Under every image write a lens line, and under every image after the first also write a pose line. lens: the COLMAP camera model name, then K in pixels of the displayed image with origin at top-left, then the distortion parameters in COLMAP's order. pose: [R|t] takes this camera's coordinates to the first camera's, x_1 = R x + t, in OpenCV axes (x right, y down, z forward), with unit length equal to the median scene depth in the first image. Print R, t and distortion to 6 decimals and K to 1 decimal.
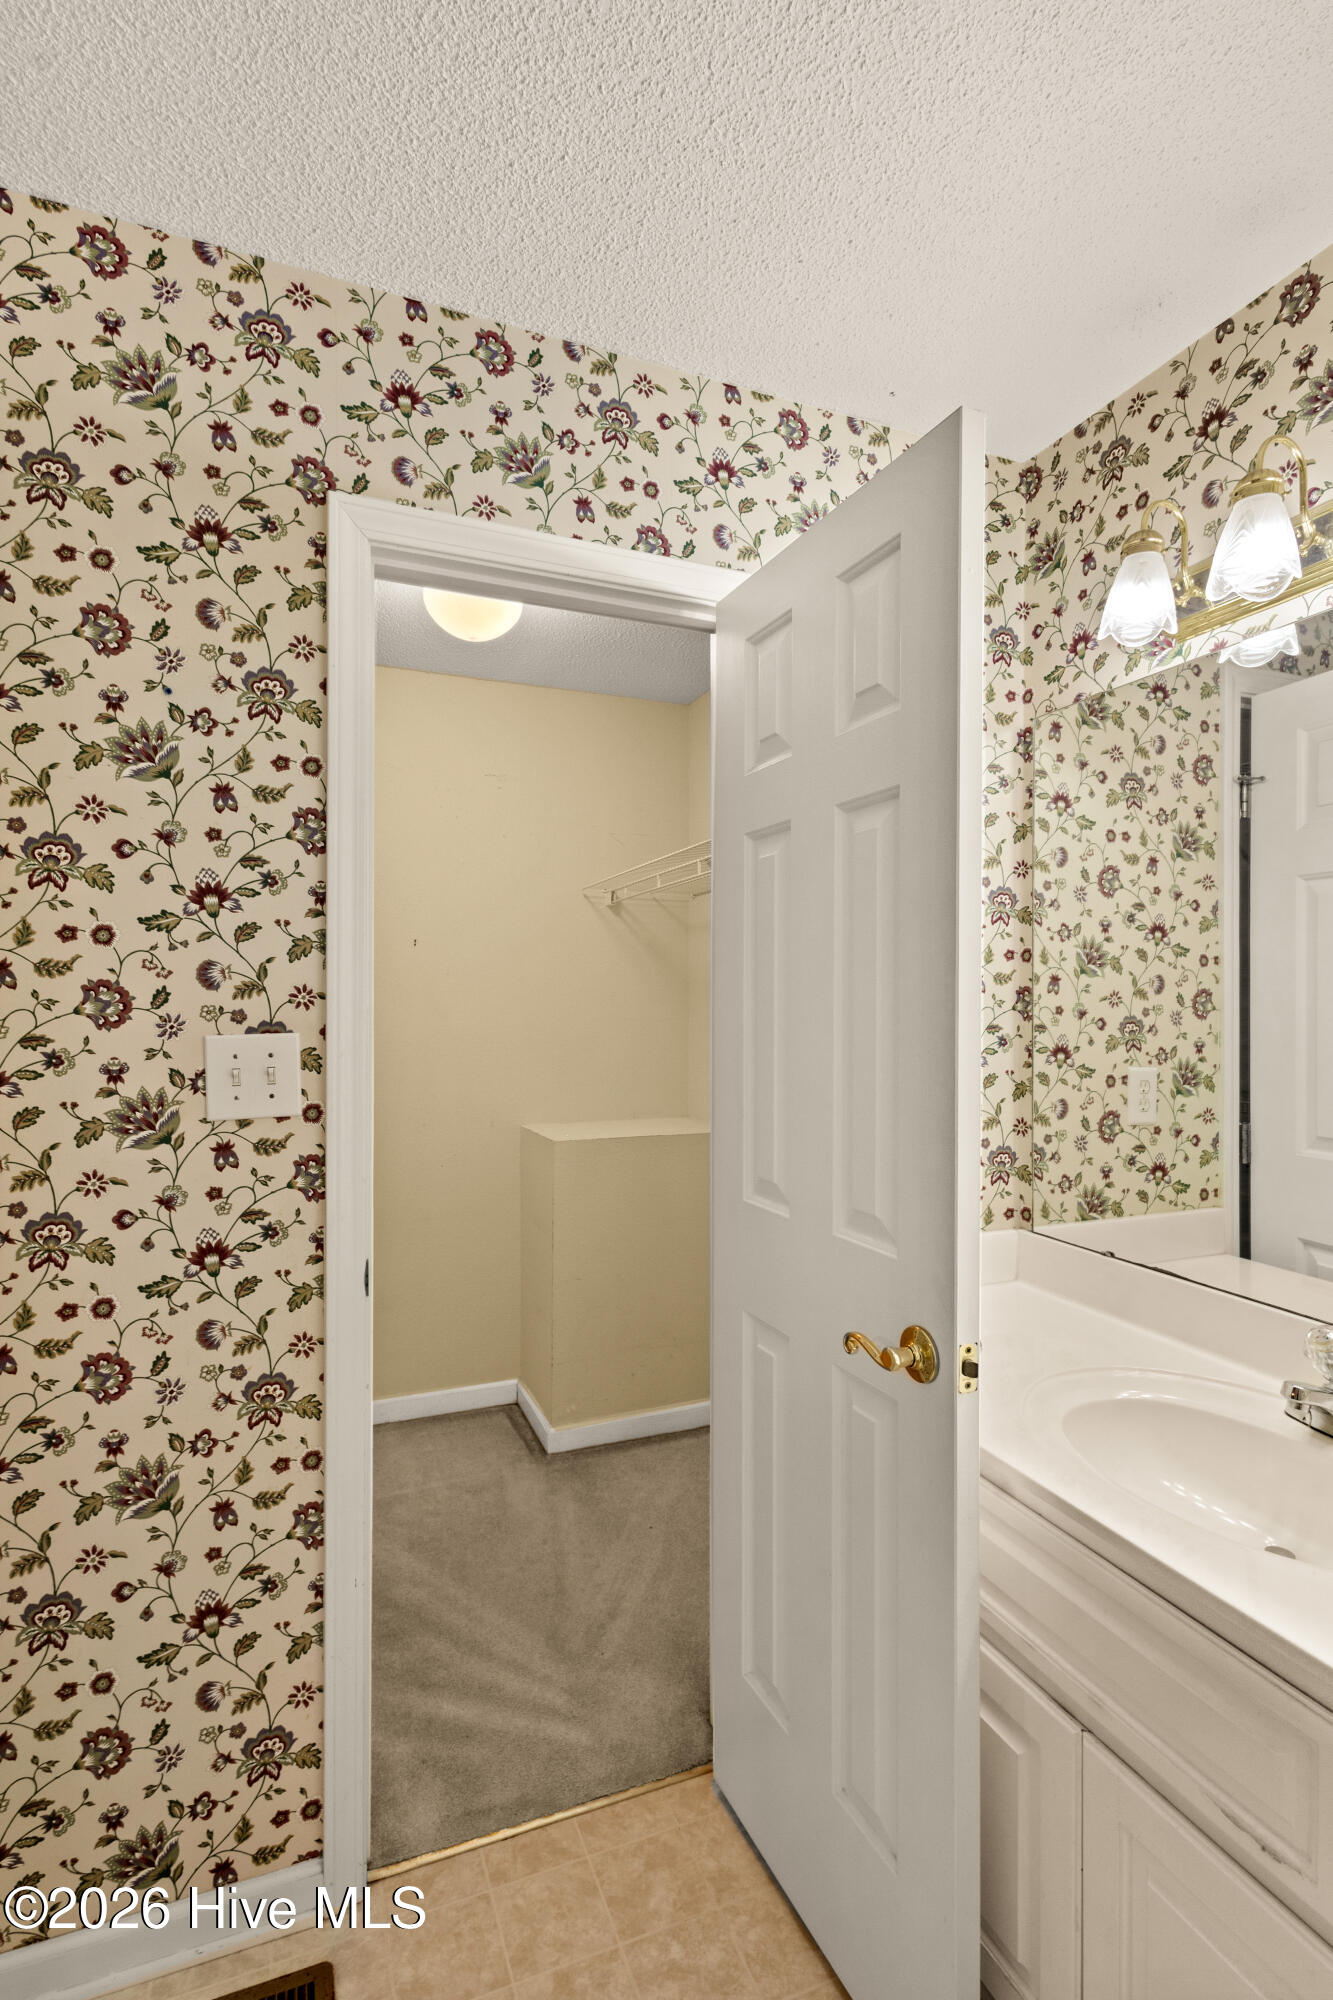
lens RADIAL K [[943.1, 0, 654.3], [0, 943.1, 1005.8], [0, 0, 1]] dist [0.015526, -0.003811]
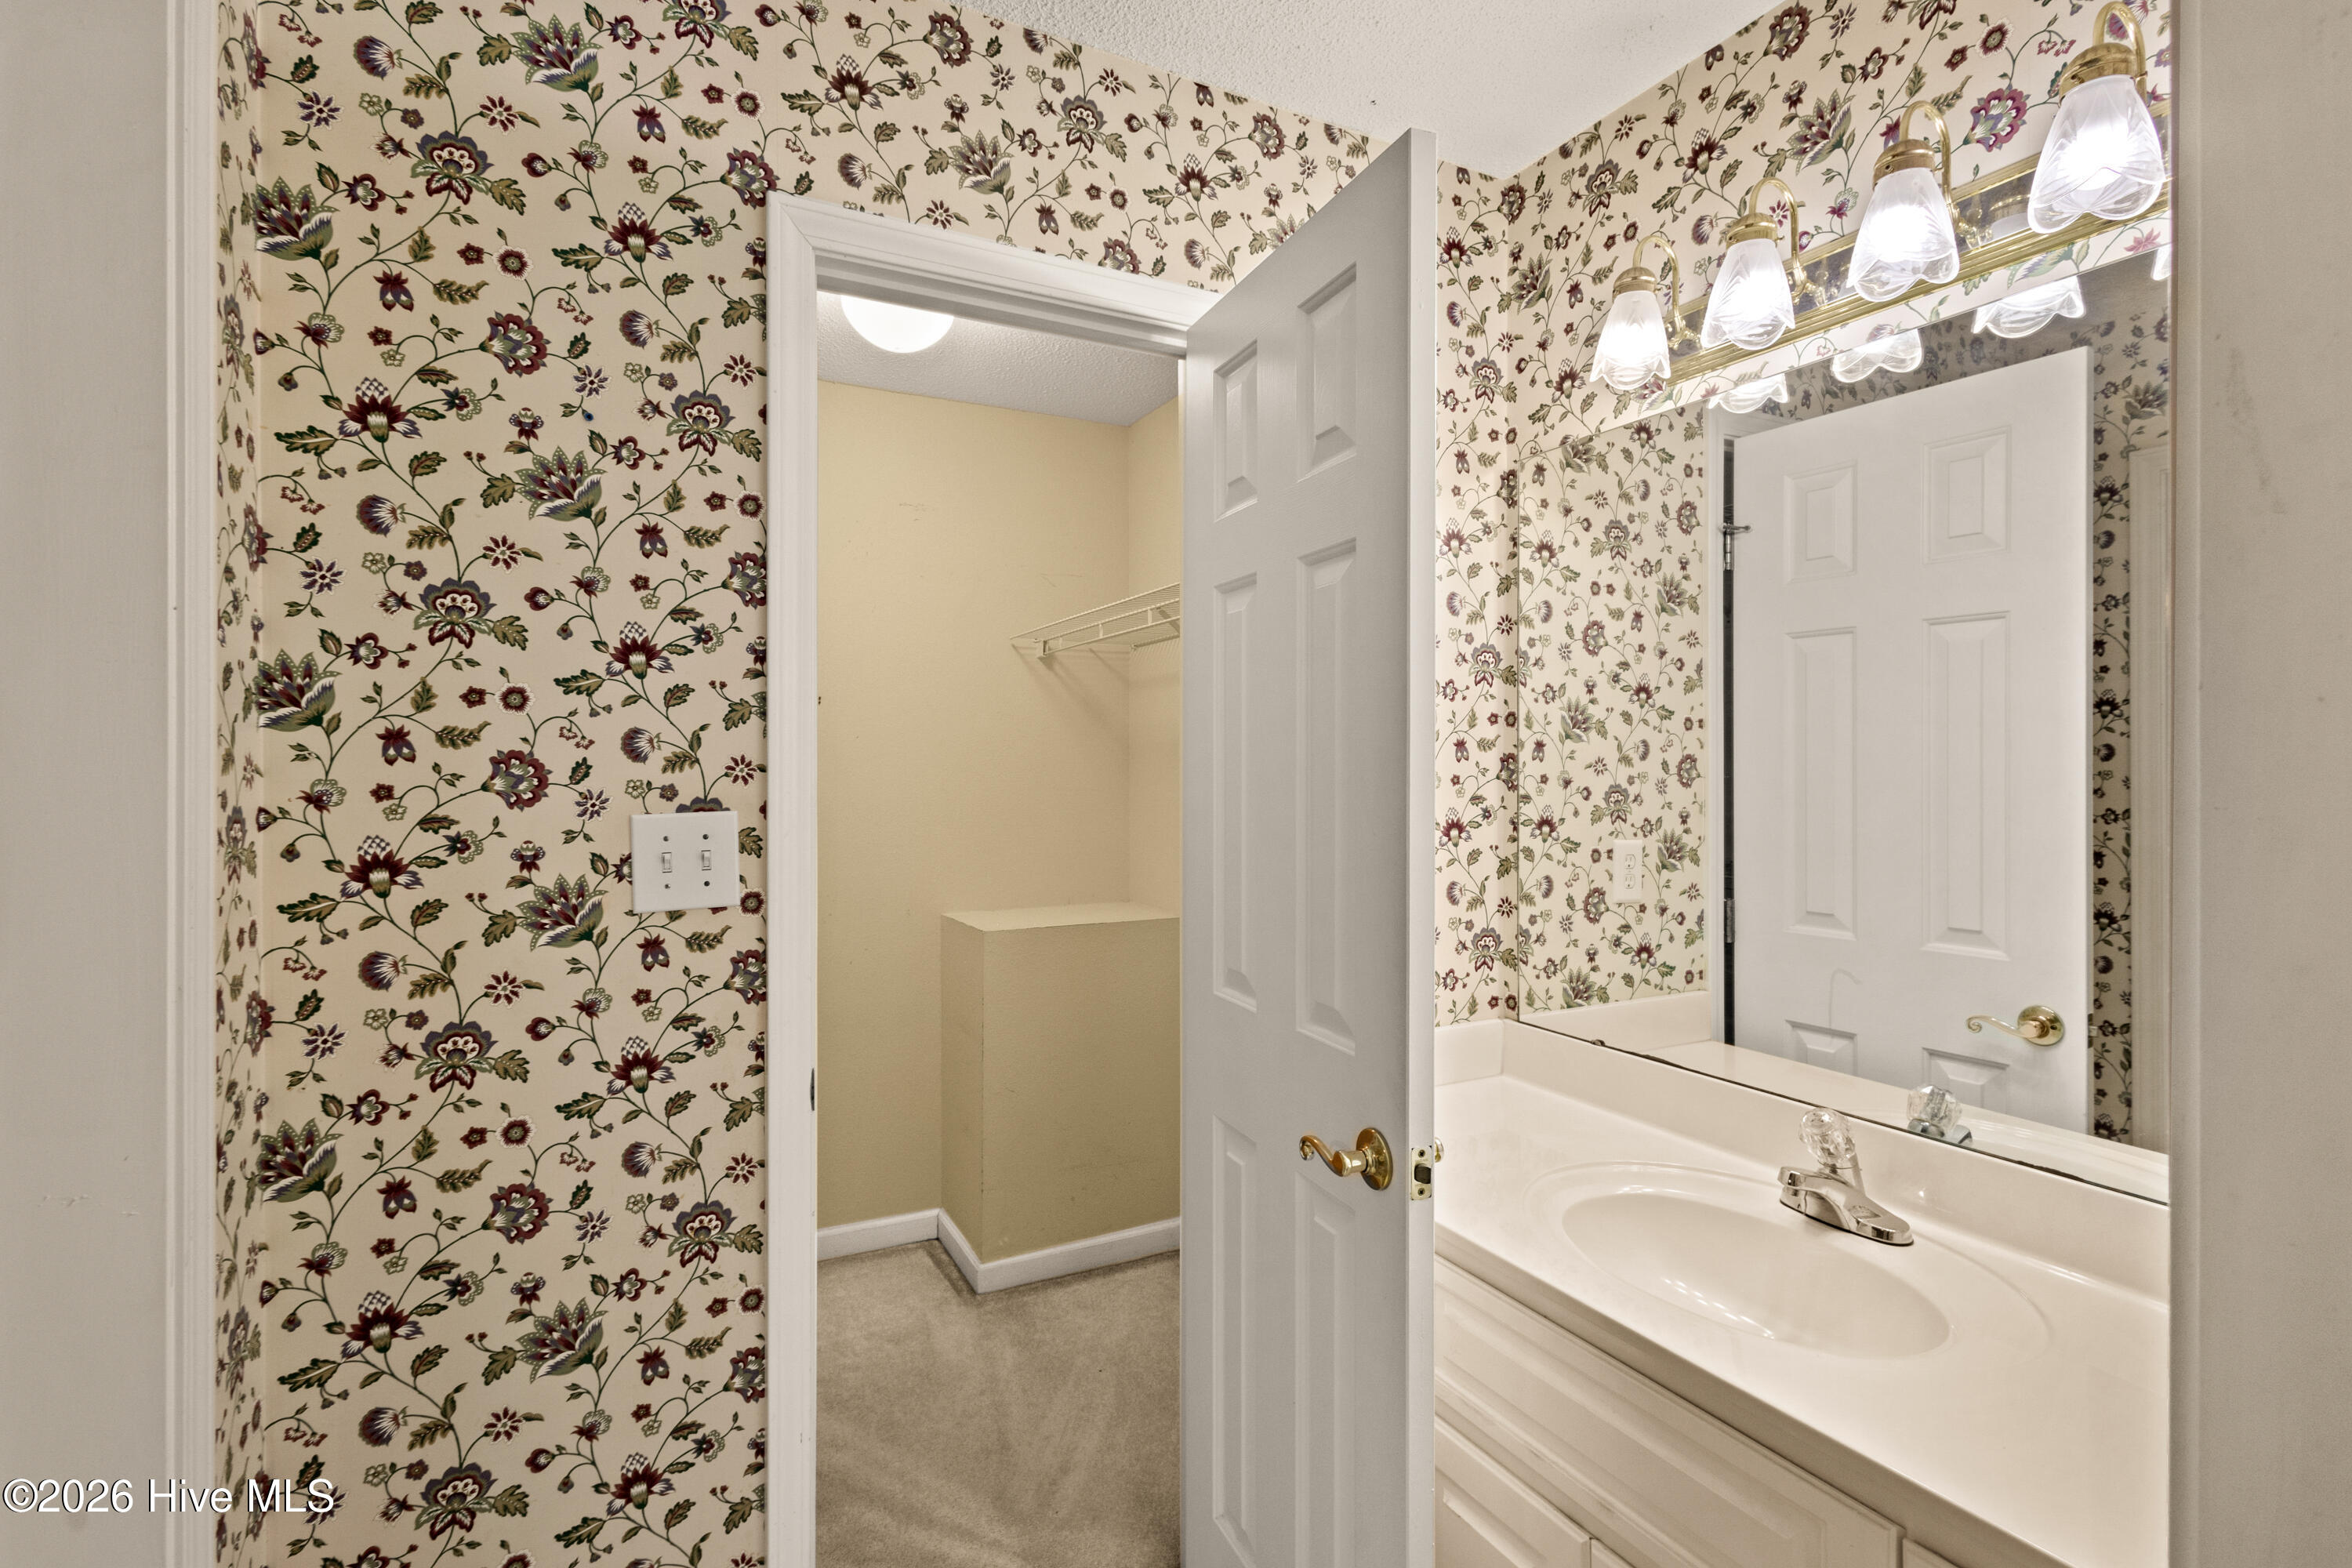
lens RADIAL K [[1109.1, 0, 1191.9], [0, 1109.1, 769.6], [0, 0, 1]] dist [0.015526, -0.003811]
pose [[0.993396, -0.001125, 0.114732, -0.075685], [0.001289, 0.999998, -0.001360, -0.007135], [-0.114730, 0.001499, 0.993396, -0.067383]]
